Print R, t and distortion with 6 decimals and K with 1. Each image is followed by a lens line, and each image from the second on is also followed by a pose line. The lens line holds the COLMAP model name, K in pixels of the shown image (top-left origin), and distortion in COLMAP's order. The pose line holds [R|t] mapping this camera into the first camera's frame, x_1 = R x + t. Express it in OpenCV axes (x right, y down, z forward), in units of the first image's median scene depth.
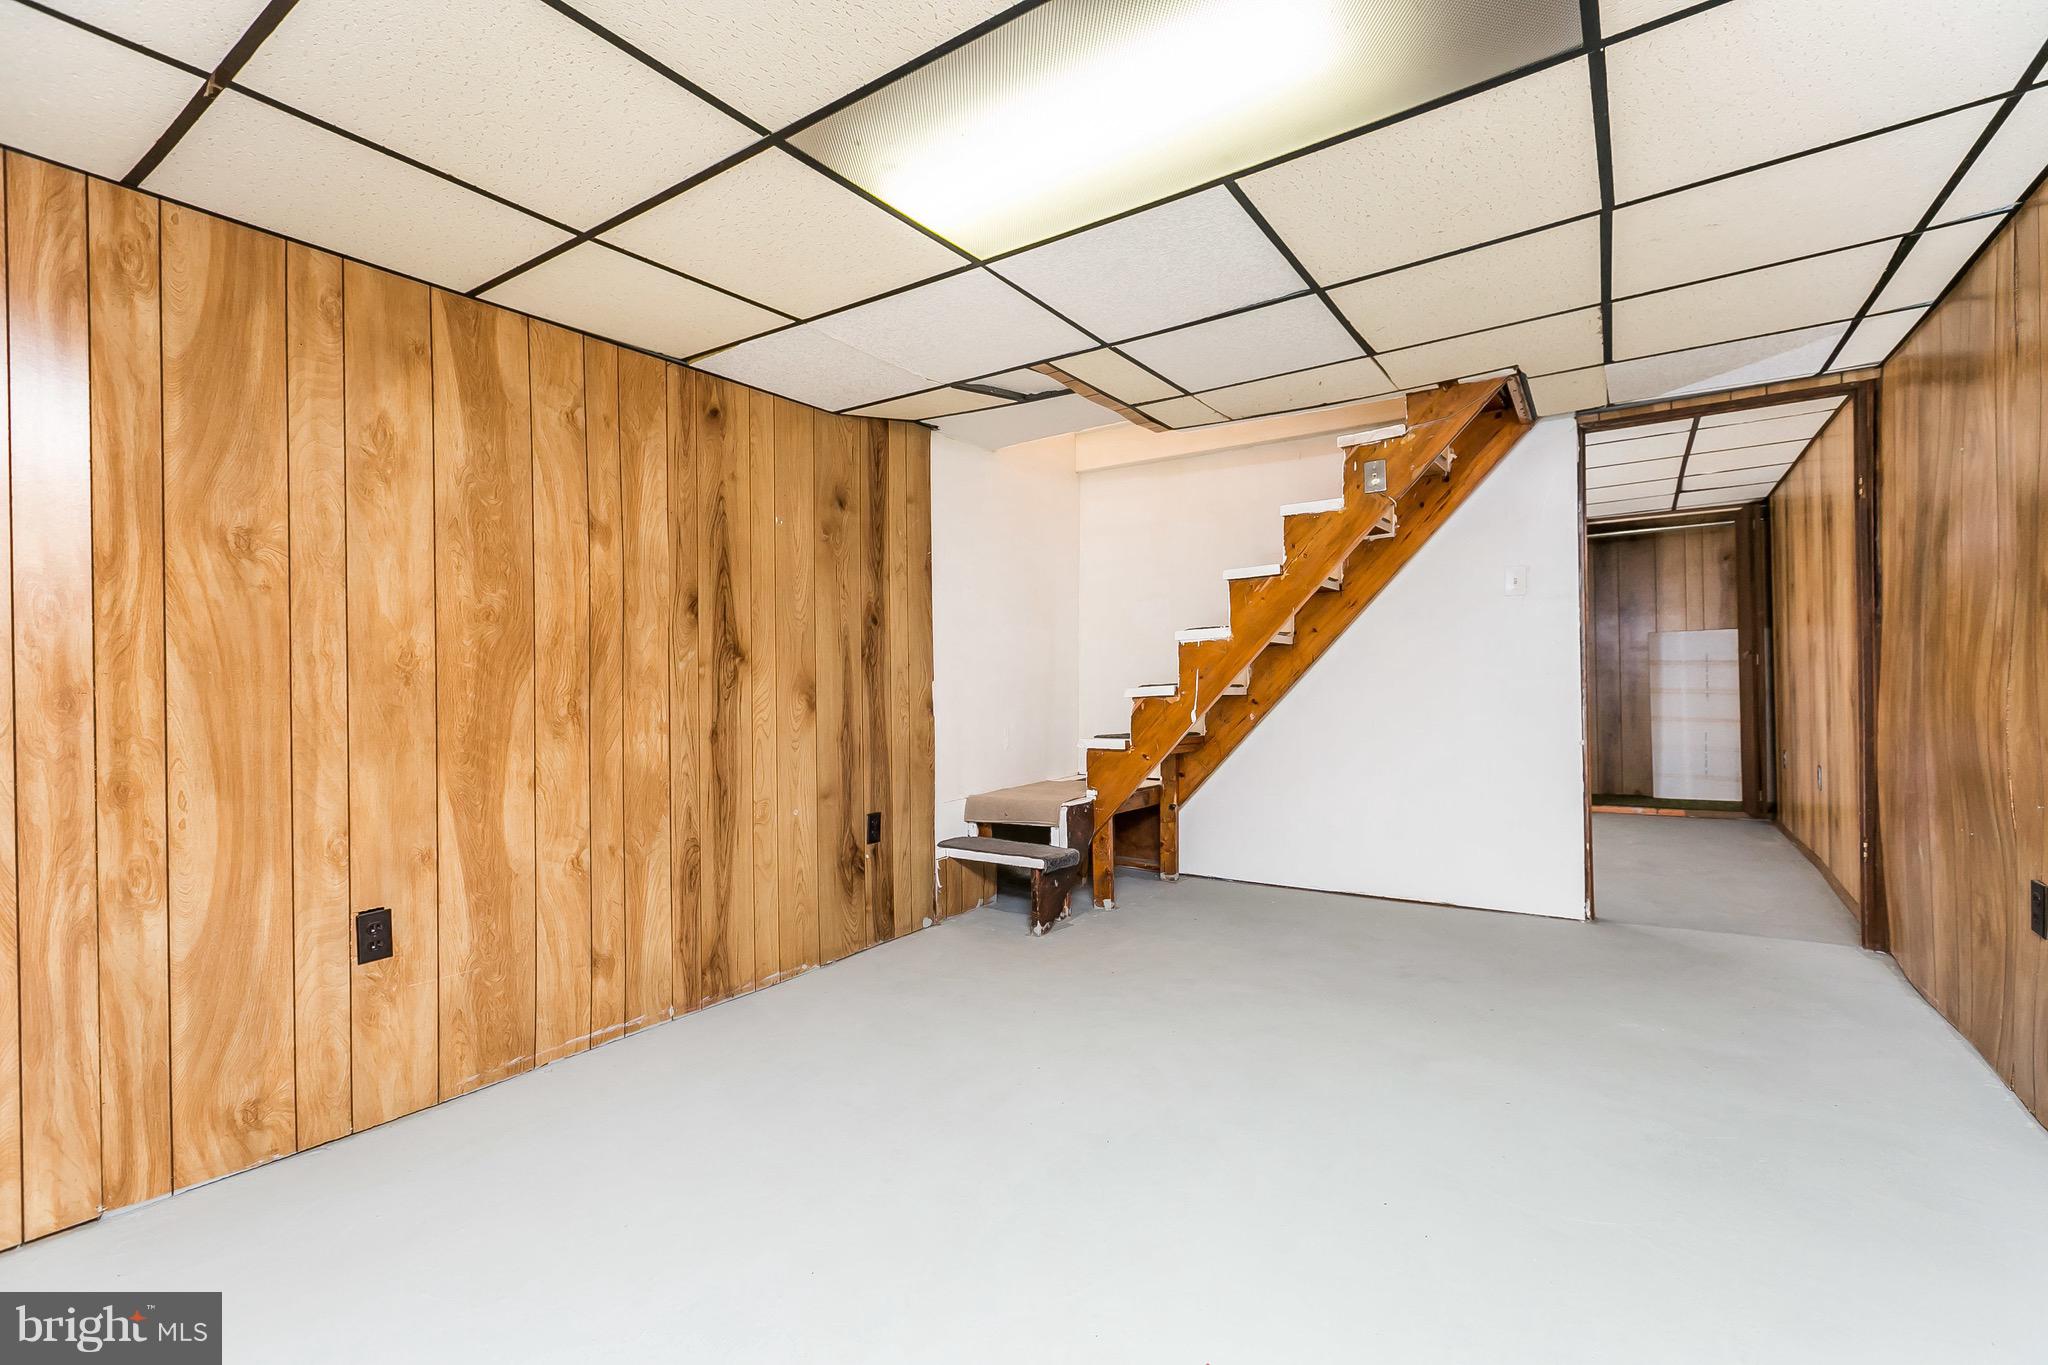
lens RADIAL K [[929.9, 0, 1019.9], [0, 929.9, 694.5], [0, 0, 1]] dist [0.001812, -0.000262]
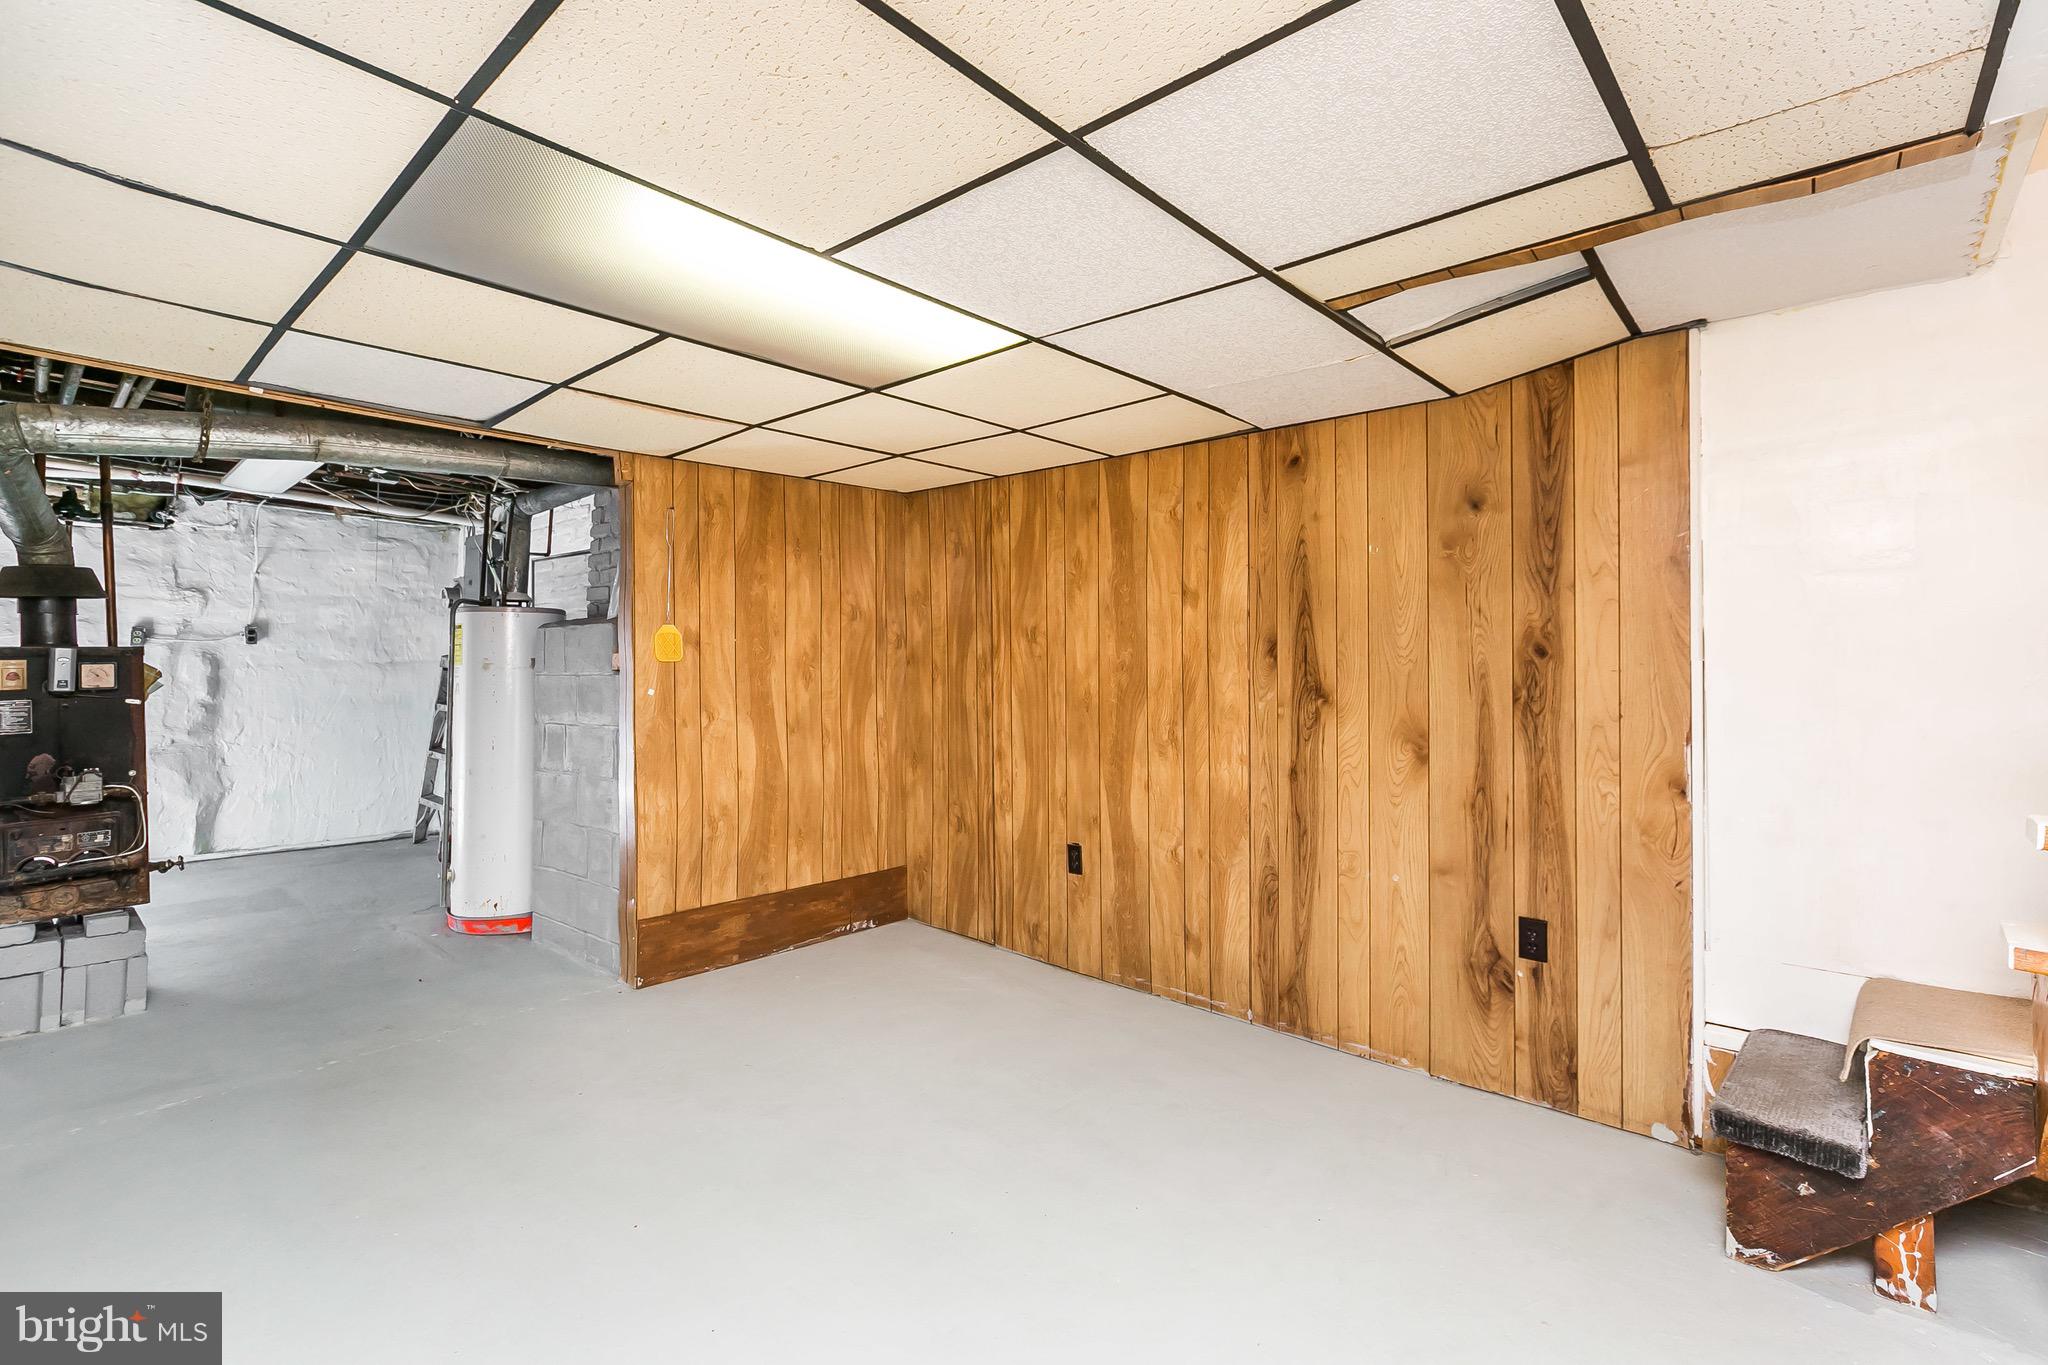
lens RADIAL K [[929.9, 0, 1027.0], [0, 929.9, 665.8], [0, 0, 1]] dist [0.001812, -0.000262]
pose [[-0.142610, 0.015423, -0.989659, 0.748389], [-0.017859, 0.999676, 0.018152, -0.091415], [0.989618, 0.020263, -0.142289, 0.872583]]
